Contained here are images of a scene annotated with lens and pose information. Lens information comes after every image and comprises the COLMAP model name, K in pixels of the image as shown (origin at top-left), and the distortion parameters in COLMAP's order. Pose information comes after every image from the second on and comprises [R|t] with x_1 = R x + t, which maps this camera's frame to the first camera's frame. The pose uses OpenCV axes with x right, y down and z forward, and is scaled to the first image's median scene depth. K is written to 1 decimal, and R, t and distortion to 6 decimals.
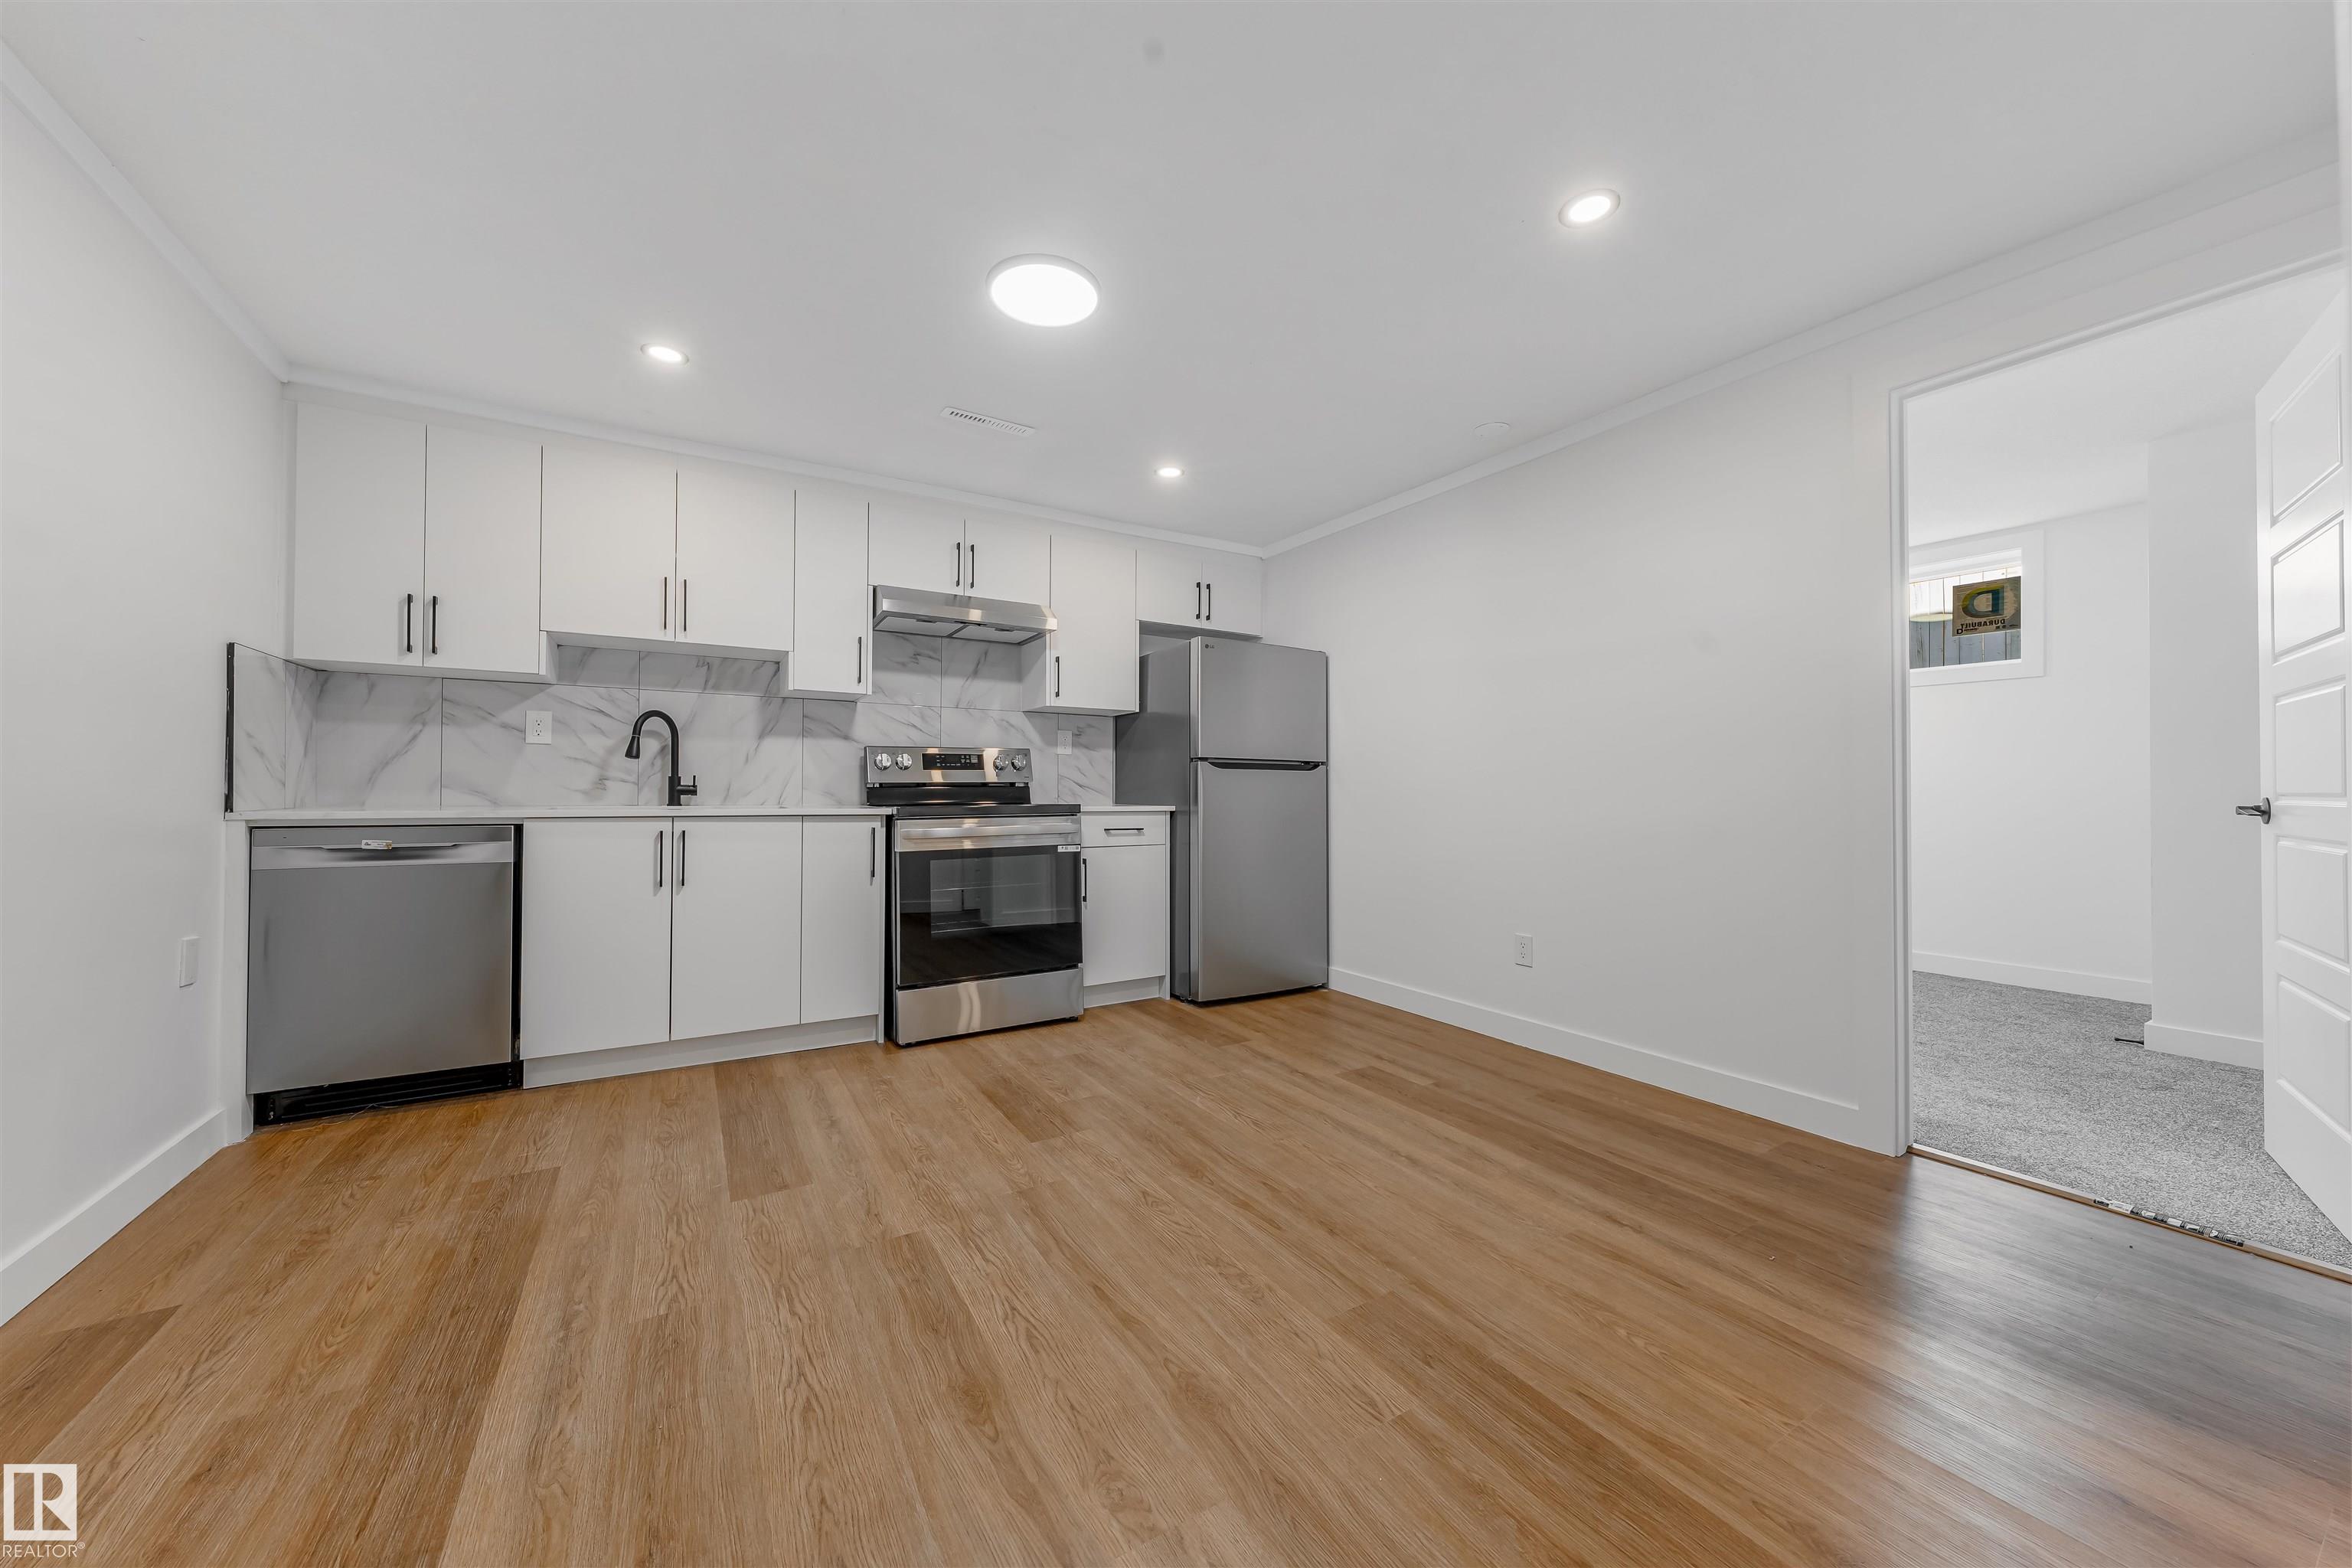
lens RADIAL K [[820.2, 0, 1173.0], [0, 820.2, 784.7], [0, 0, 1]] dist [-0.000970, -0.000156]
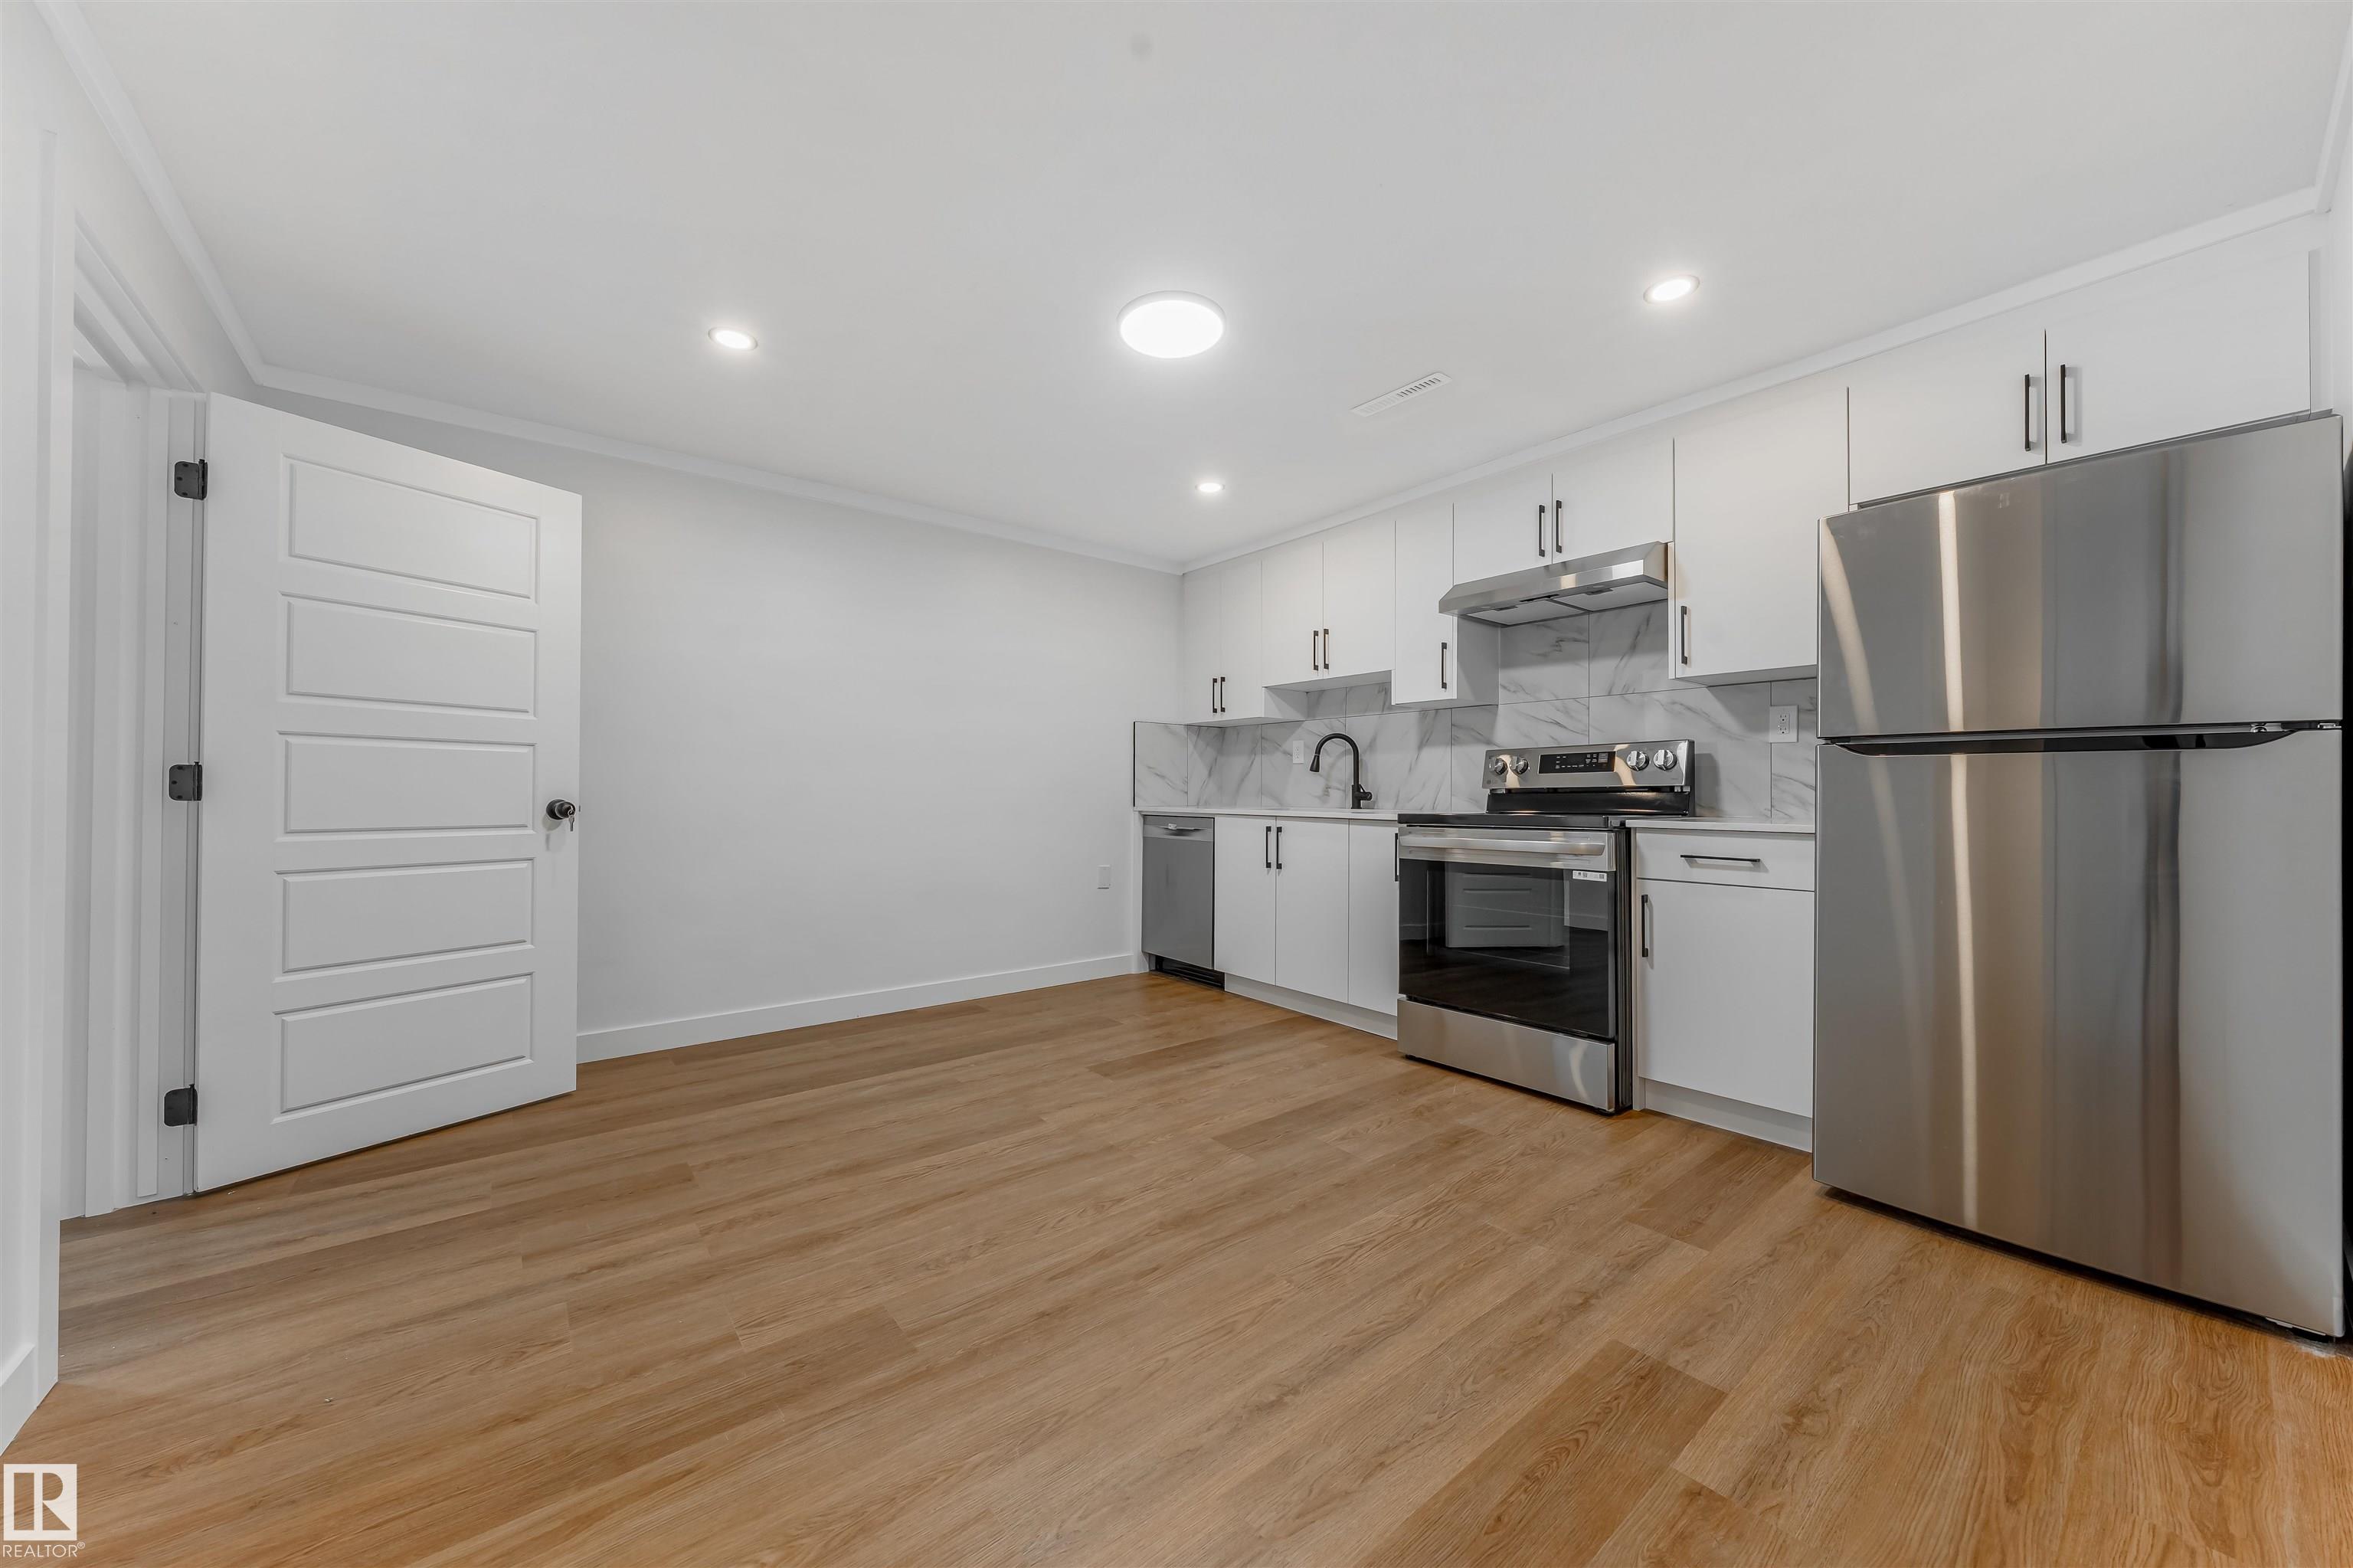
lens RADIAL K [[820.6, 0, 1175.1], [0, 820.6, 792.3], [0, 0, 1]] dist [-0.000970, -0.000156]
pose [[0.144541, -0.003143, -0.989494, 0.607307], [0.005267, 0.999983, -0.002407, 0.002449], [0.989485, -0.004864, 0.144555, 0.581172]]
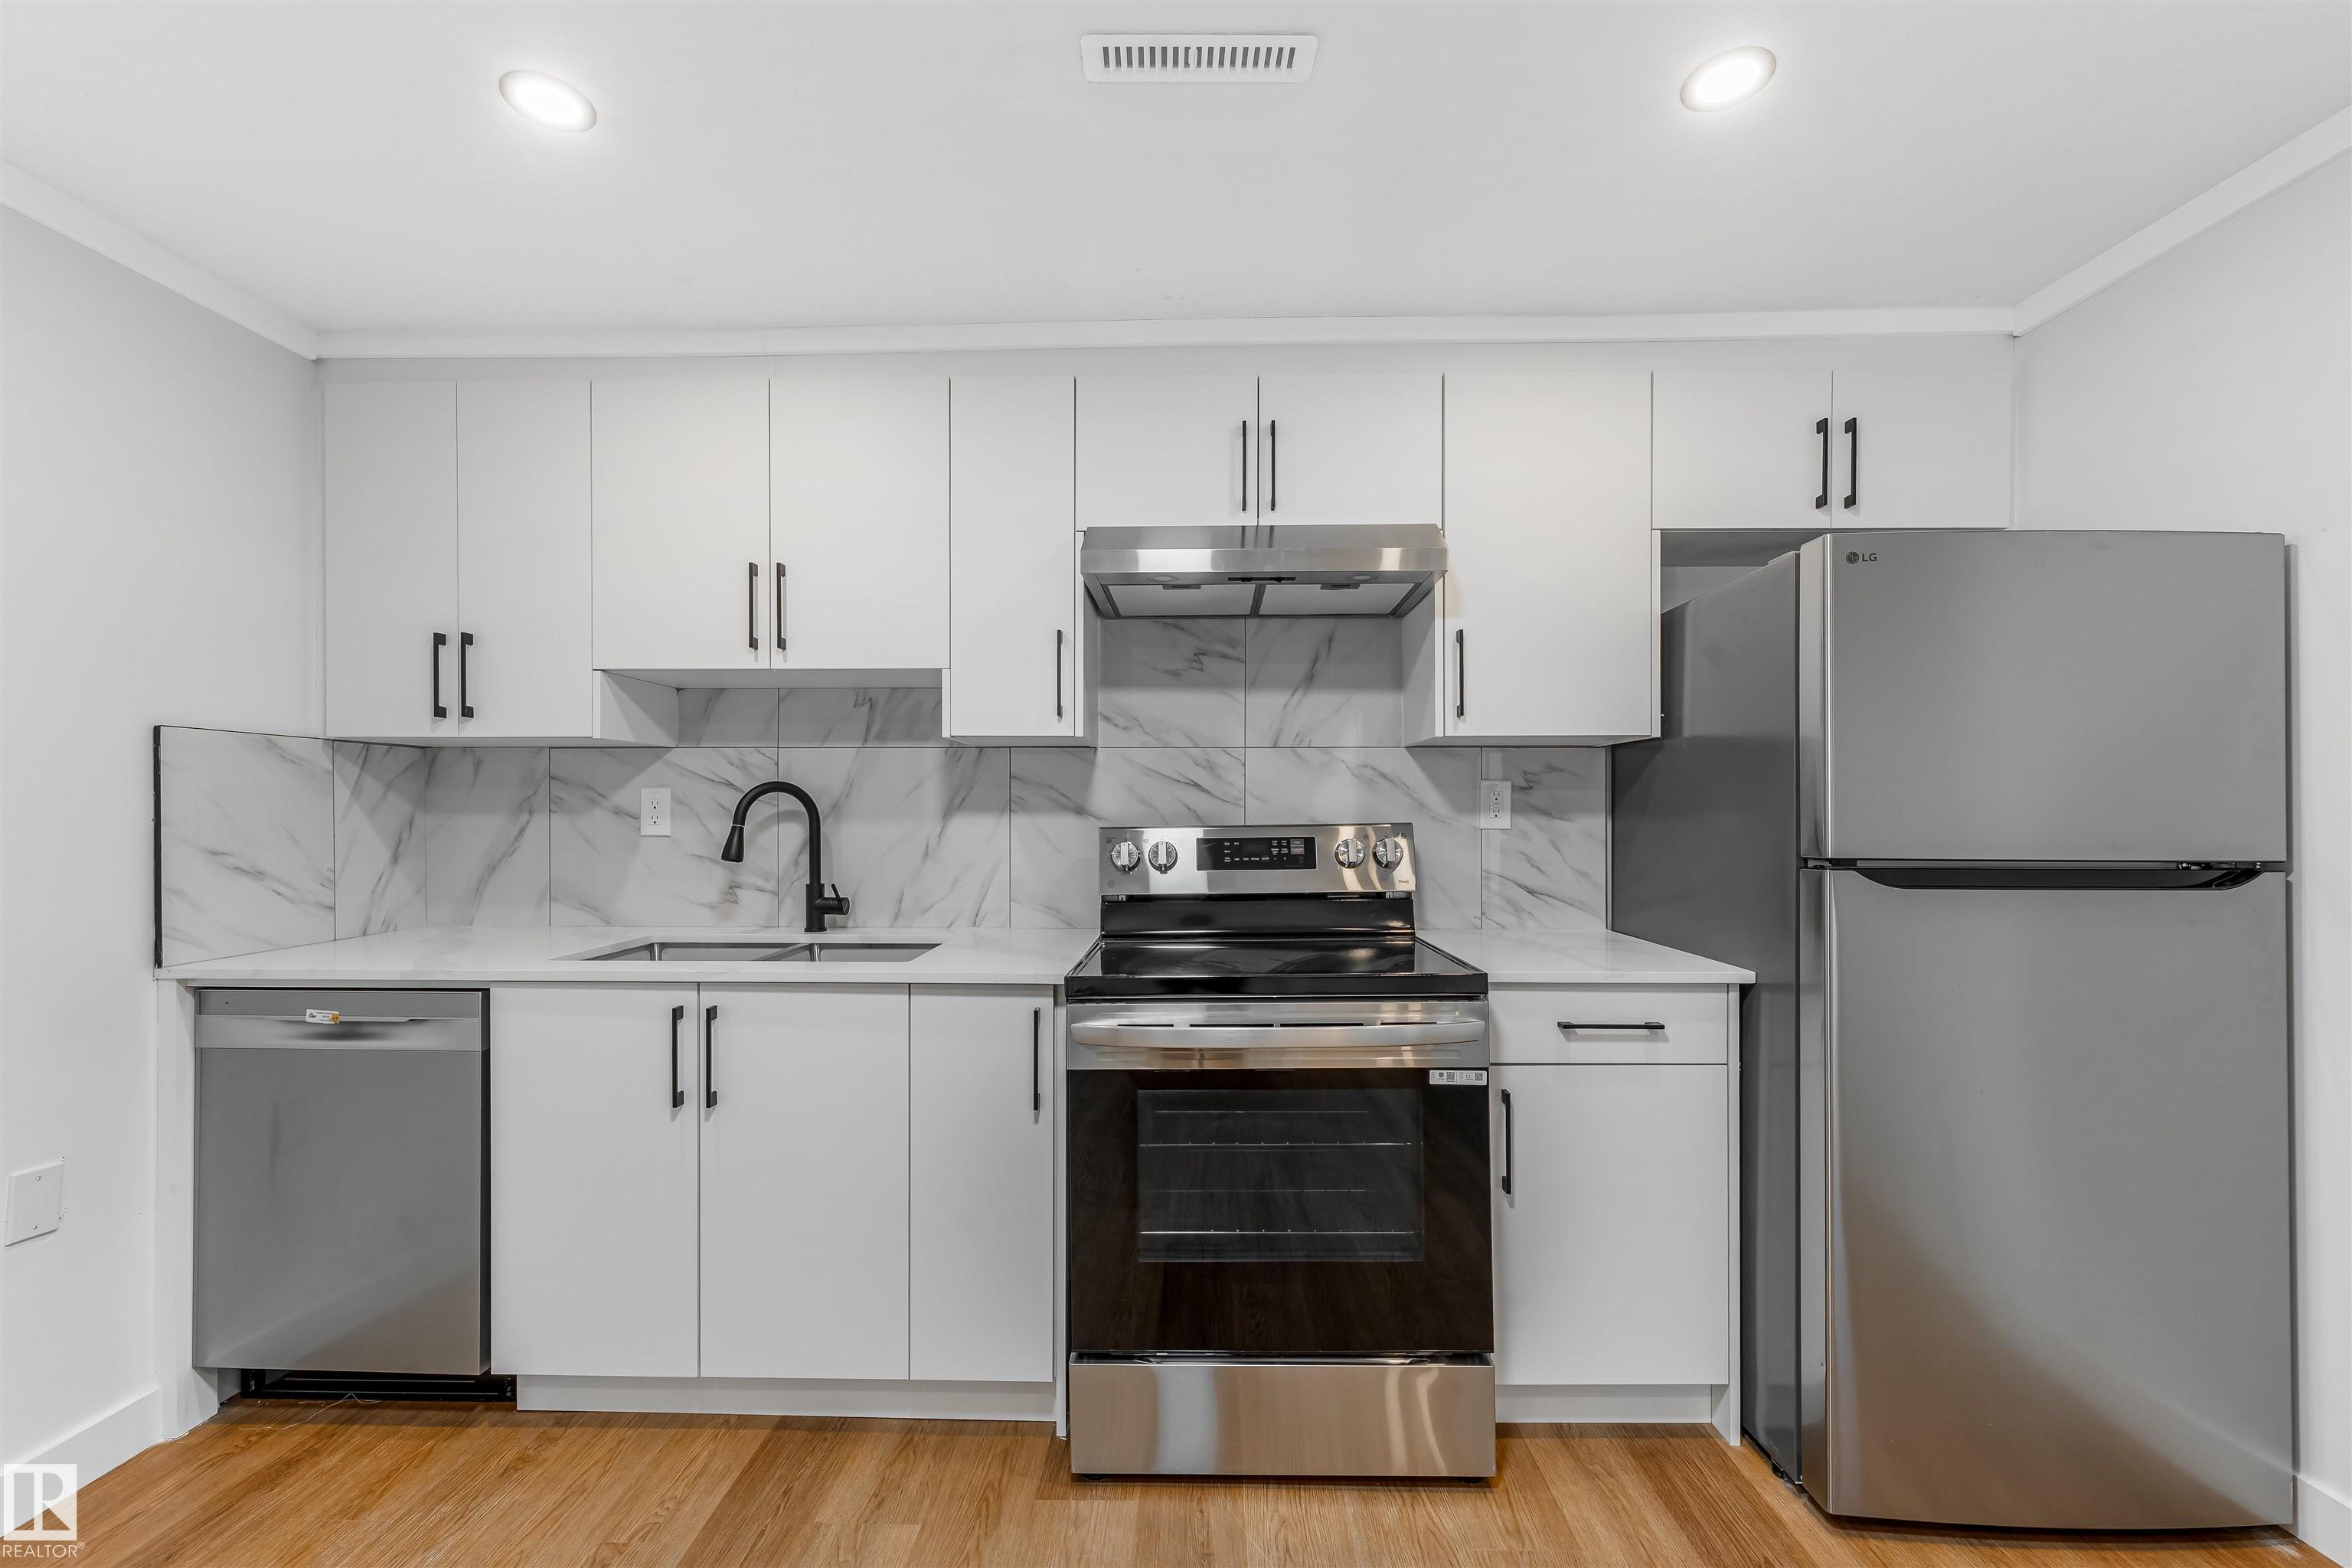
lens RADIAL K [[953.4, 0, 1166.2], [0, 953.4, 815.9], [0, 0, 1]] dist [-0.004079, 0.000768]
pose [[0.844560, -0.001875, -0.535457, 0.010610], [0.007801, 0.999931, 0.008803, -0.070167], [0.535404, -0.011611, 0.844516, 0.557488]]
